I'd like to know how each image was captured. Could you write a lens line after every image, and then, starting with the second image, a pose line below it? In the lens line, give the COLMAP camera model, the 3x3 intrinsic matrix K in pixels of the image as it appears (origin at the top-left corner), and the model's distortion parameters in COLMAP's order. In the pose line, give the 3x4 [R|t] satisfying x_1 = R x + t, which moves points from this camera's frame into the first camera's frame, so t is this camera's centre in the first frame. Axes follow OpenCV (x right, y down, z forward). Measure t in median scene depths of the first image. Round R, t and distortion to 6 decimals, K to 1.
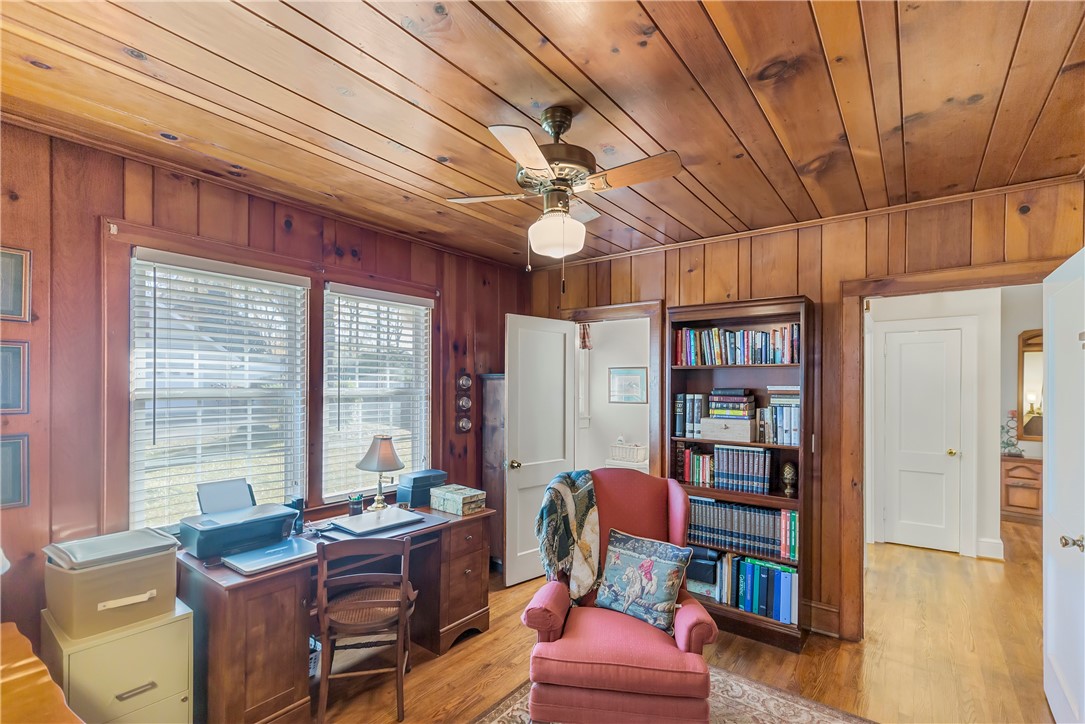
lens RADIAL K [[500.3, 0, 542.6], [0, 500.3, 388.7], [0, 0, 1]] dist [0.002656, 0.000168]
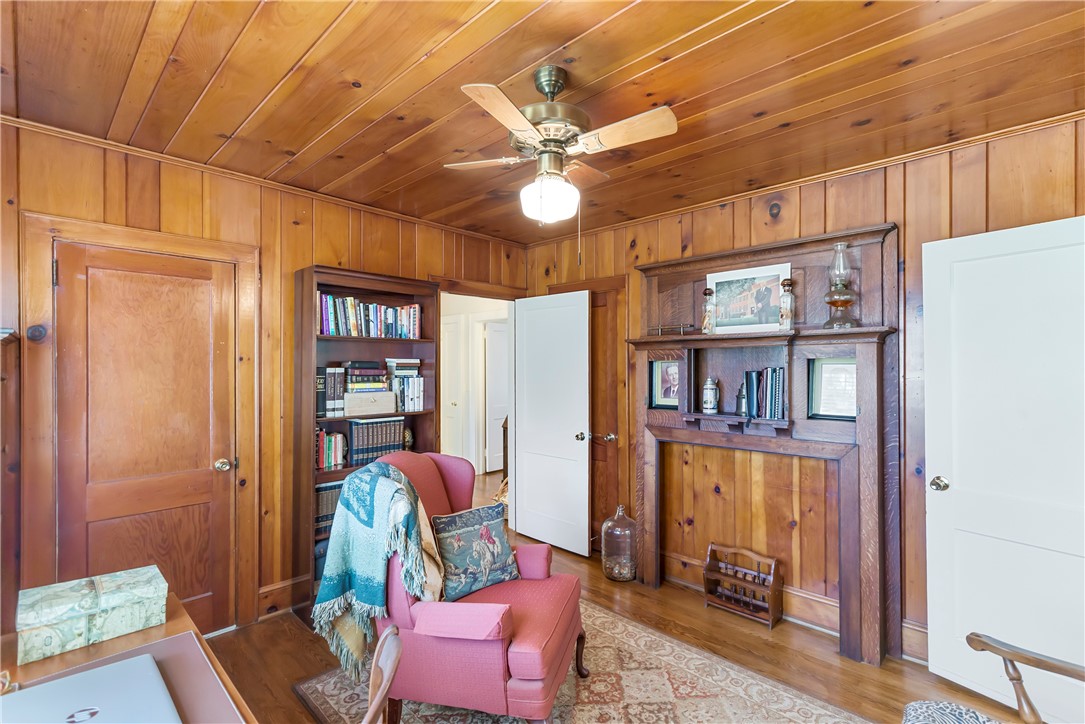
lens RADIAL K [[485.4, 0, 567.8], [0, 485.4, 362.1], [0, 0, 1]] dist [0.001634, 0.000195]
pose [[0.093359, 0.000556, 0.995632, -0.559488], [0.008893, 0.999959, -0.001392, 0.006320], [-0.995593, 0.008984, 0.093350, 0.540270]]
